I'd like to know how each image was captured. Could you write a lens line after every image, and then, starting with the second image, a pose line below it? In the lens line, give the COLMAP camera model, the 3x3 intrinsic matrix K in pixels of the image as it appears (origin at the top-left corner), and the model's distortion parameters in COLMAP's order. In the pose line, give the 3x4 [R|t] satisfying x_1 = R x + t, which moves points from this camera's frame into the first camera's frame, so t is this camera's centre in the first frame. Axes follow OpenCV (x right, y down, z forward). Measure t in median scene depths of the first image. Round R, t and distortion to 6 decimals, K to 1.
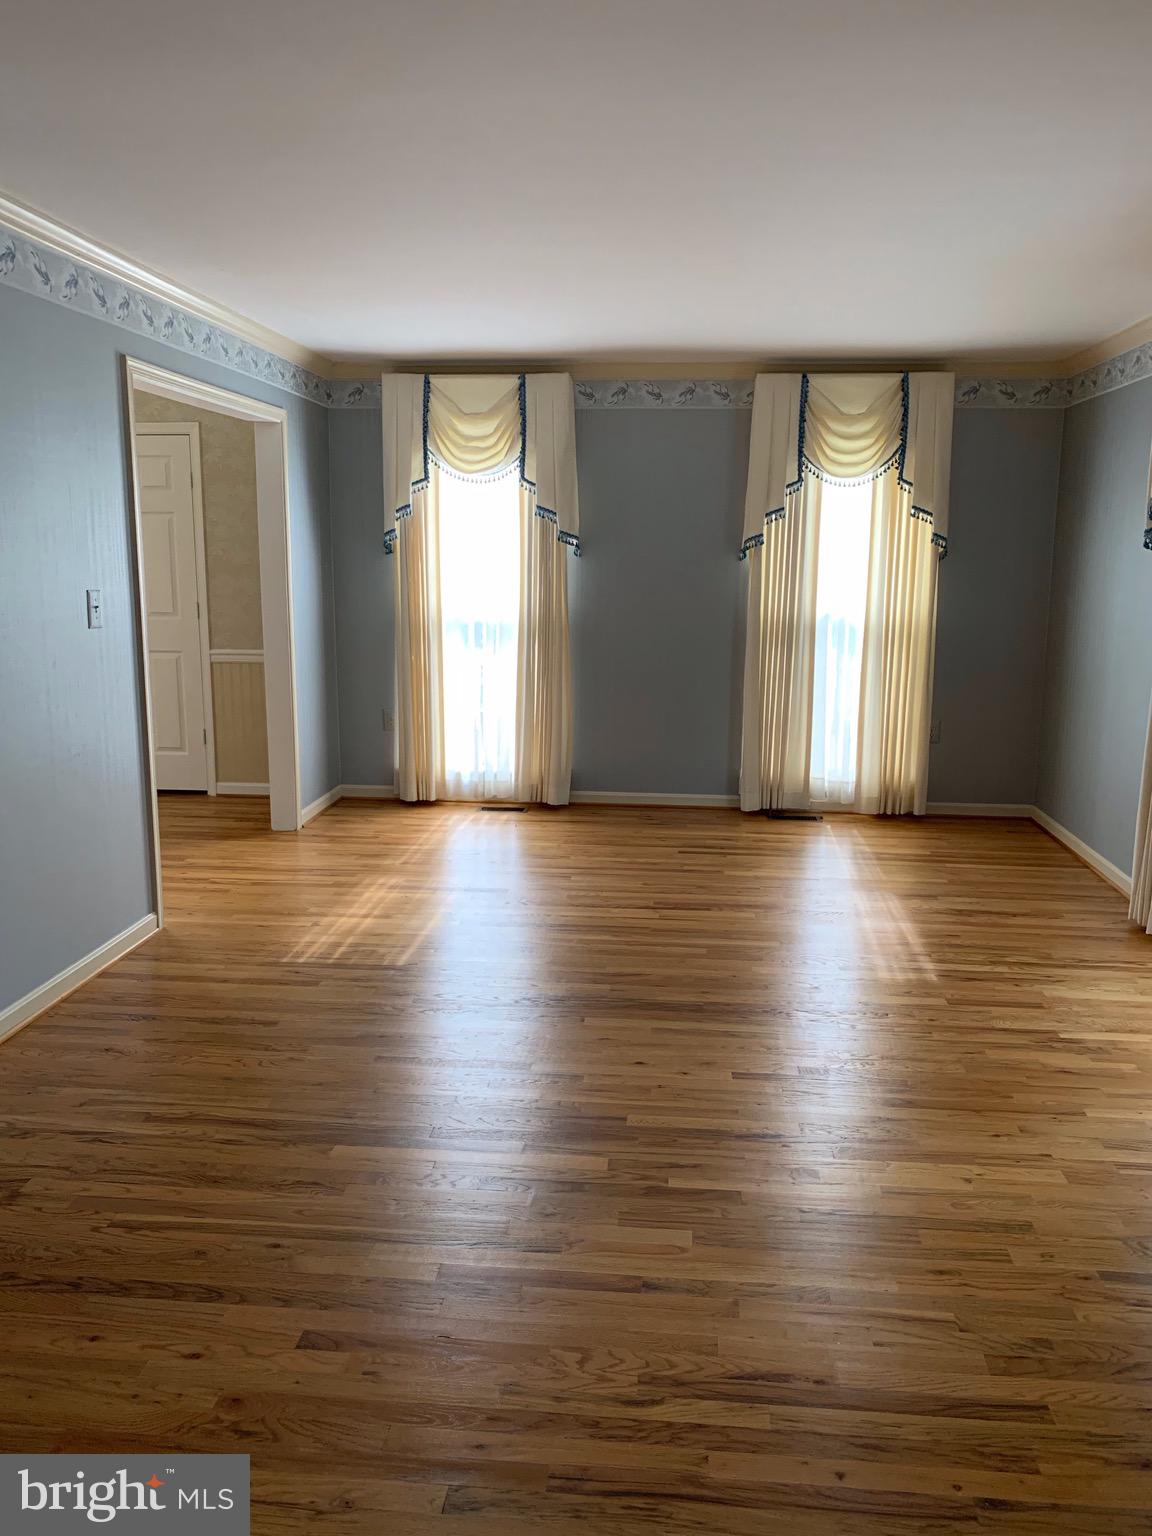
lens RADIAL K [[1208.5, 0, 576.0], [0, 1208.5, 768.0], [0, 0, 1]] dist [0.067525, -0.101927]
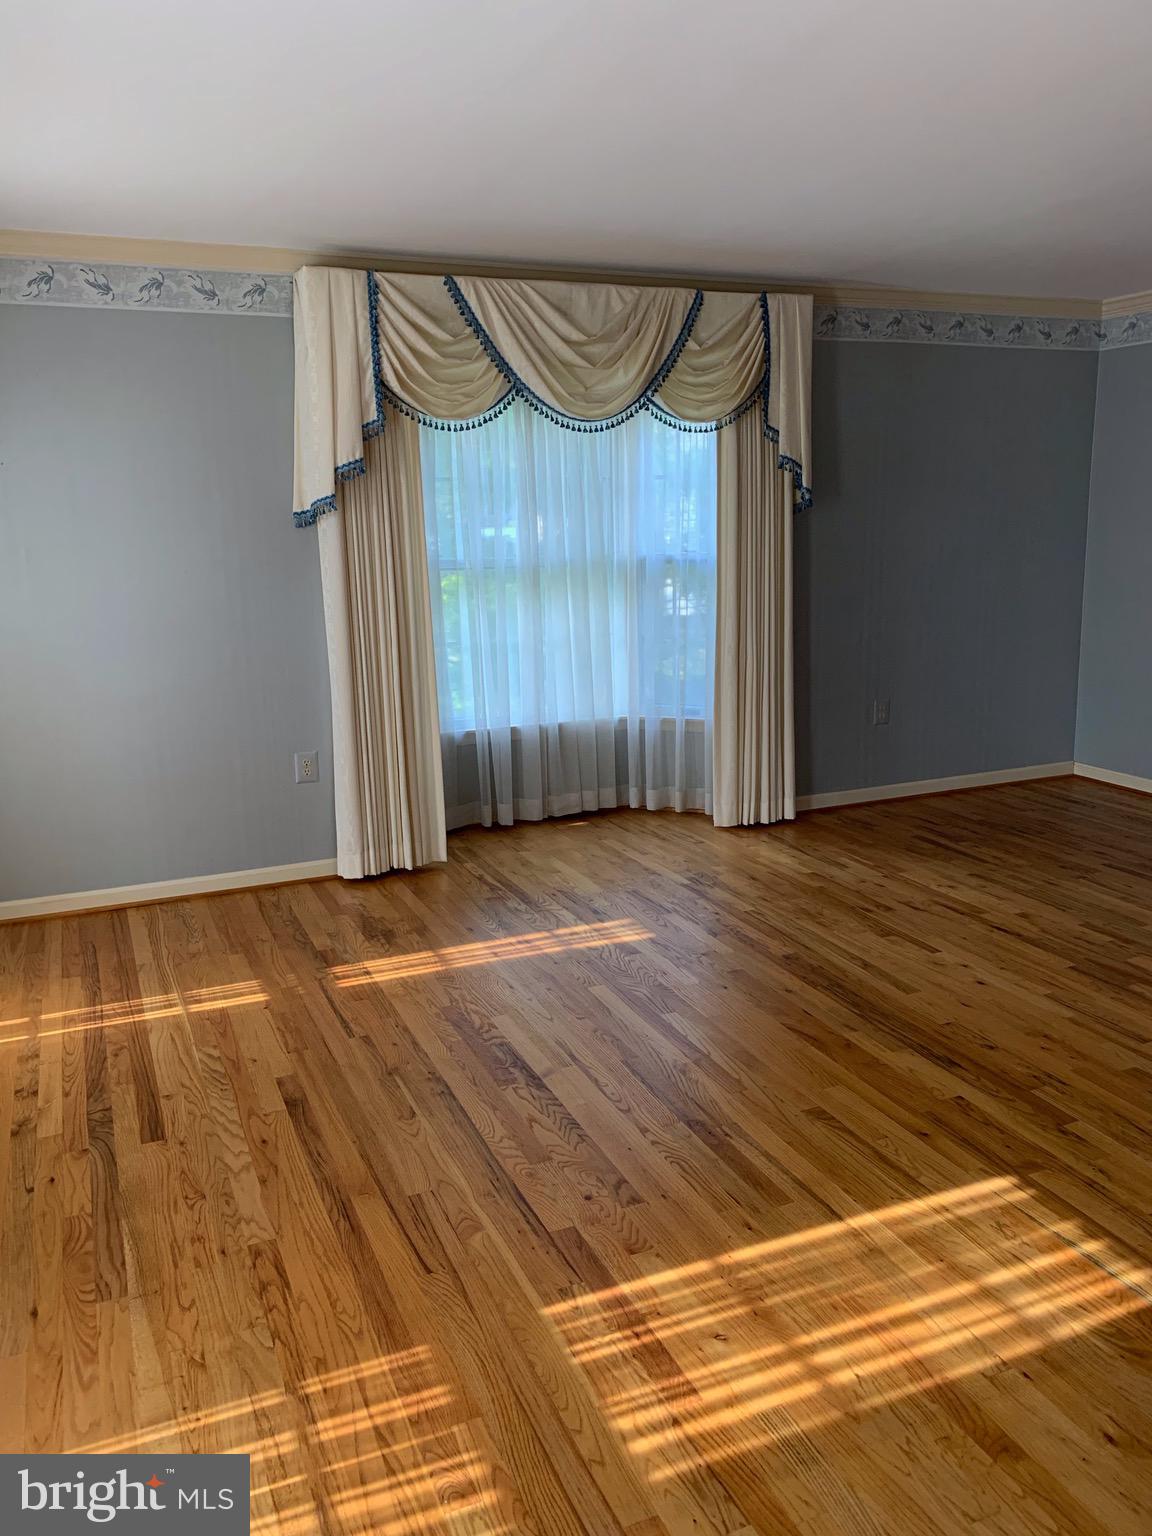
lens RADIAL K [[1188.2, 0, 583.0], [0, 1188.2, 767.6], [0, 0, 1]] dist [0.056262, -0.078543]
pose [[-0.485150, -0.181531, 0.855380, -0.454613], [0.177940, 0.937251, 0.299829, -0.220018], [-0.856134, 0.297669, -0.422406, 1.205768]]
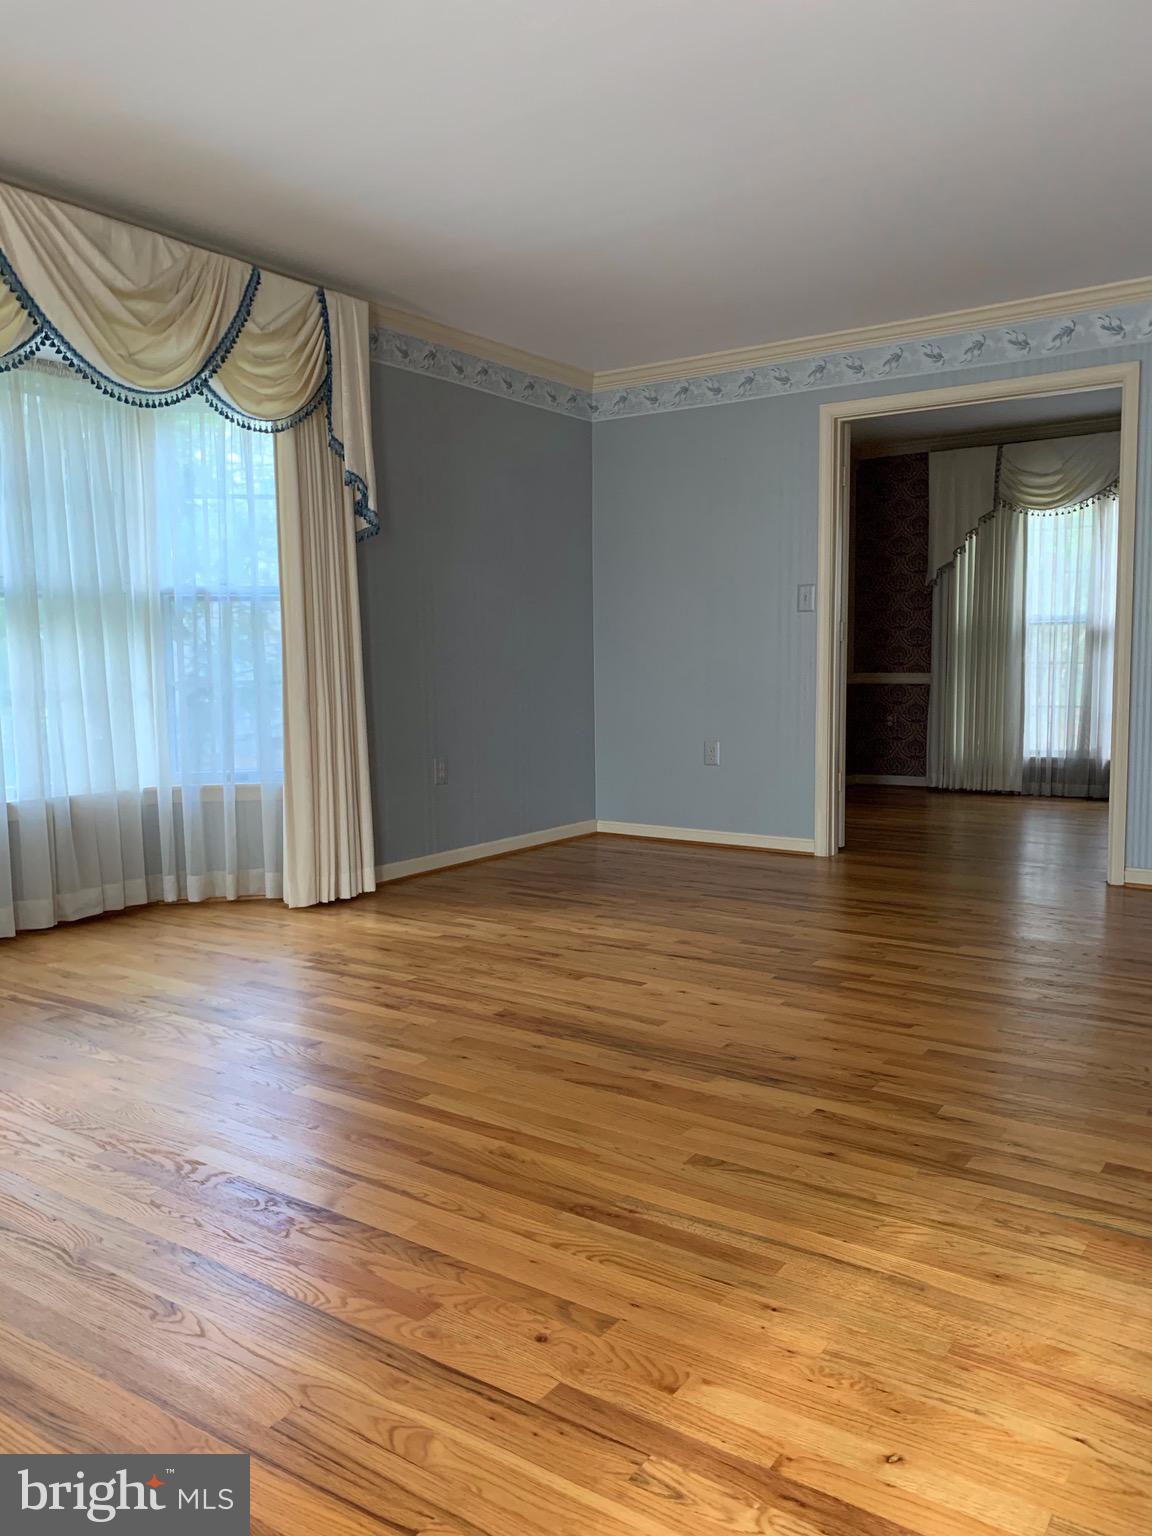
lens RADIAL K [[1188.2, 0, 583.0], [0, 1188.2, 767.6], [0, 0, 1]] dist [0.056262, -0.078543]
pose [[-0.871888, -0.043790, 0.487743, -0.216015], [0.096496, 0.961103, 0.258785, -0.134371], [-0.480104, 0.272697, -0.833749, 1.276777]]
